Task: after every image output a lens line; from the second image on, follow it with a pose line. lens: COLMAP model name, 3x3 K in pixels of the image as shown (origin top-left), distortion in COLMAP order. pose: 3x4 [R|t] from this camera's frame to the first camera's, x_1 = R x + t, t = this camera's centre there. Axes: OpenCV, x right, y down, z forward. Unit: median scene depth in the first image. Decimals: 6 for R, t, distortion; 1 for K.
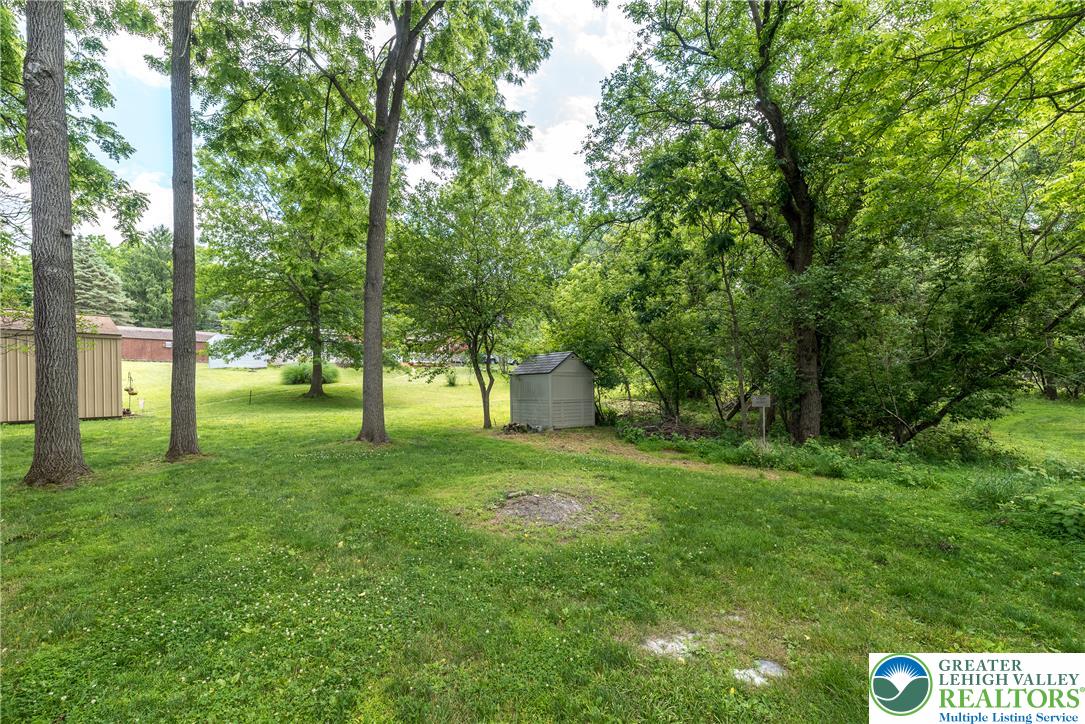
lens RADIAL K [[489.7, 0, 553.3], [0, 489.7, 390.2], [0, 0, 1]] dist [0.017325, -0.004571]
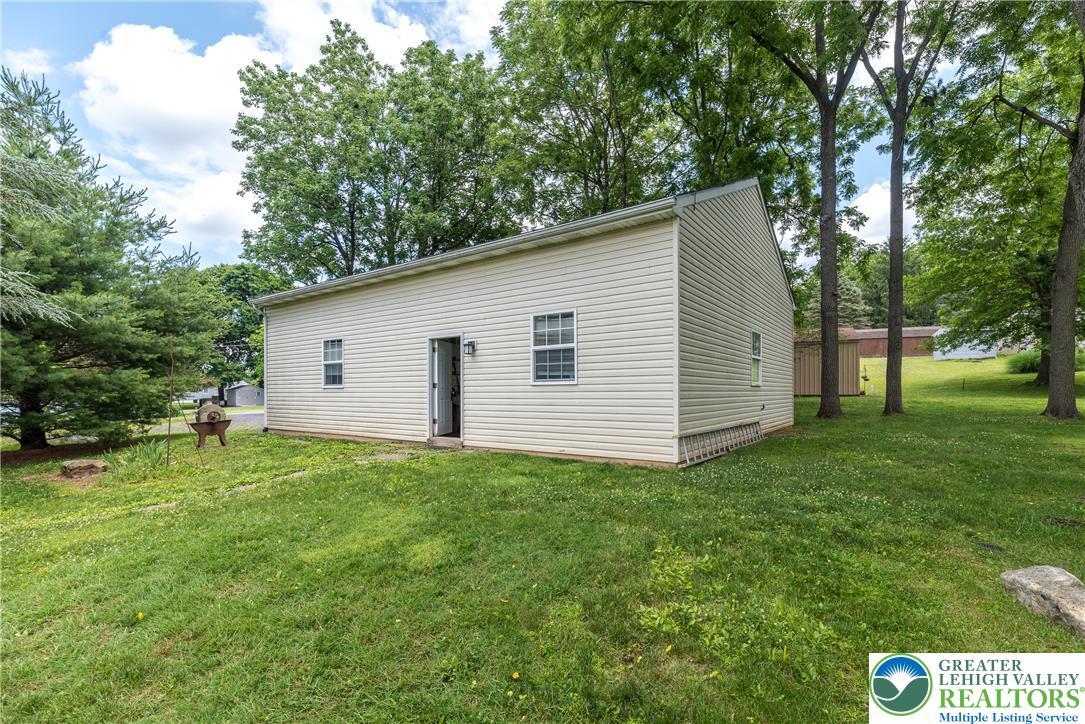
lens RADIAL K [[489.7, 0, 543.2], [0, 489.7, 386.2], [0, 0, 1]] dist [0.017325, -0.004571]
pose [[0.276407, 0.007041, -0.961015, 0.178975], [-0.002574, 0.999975, 0.006586, 0.011926], [0.961037, 0.000653, 0.276419, -0.200107]]
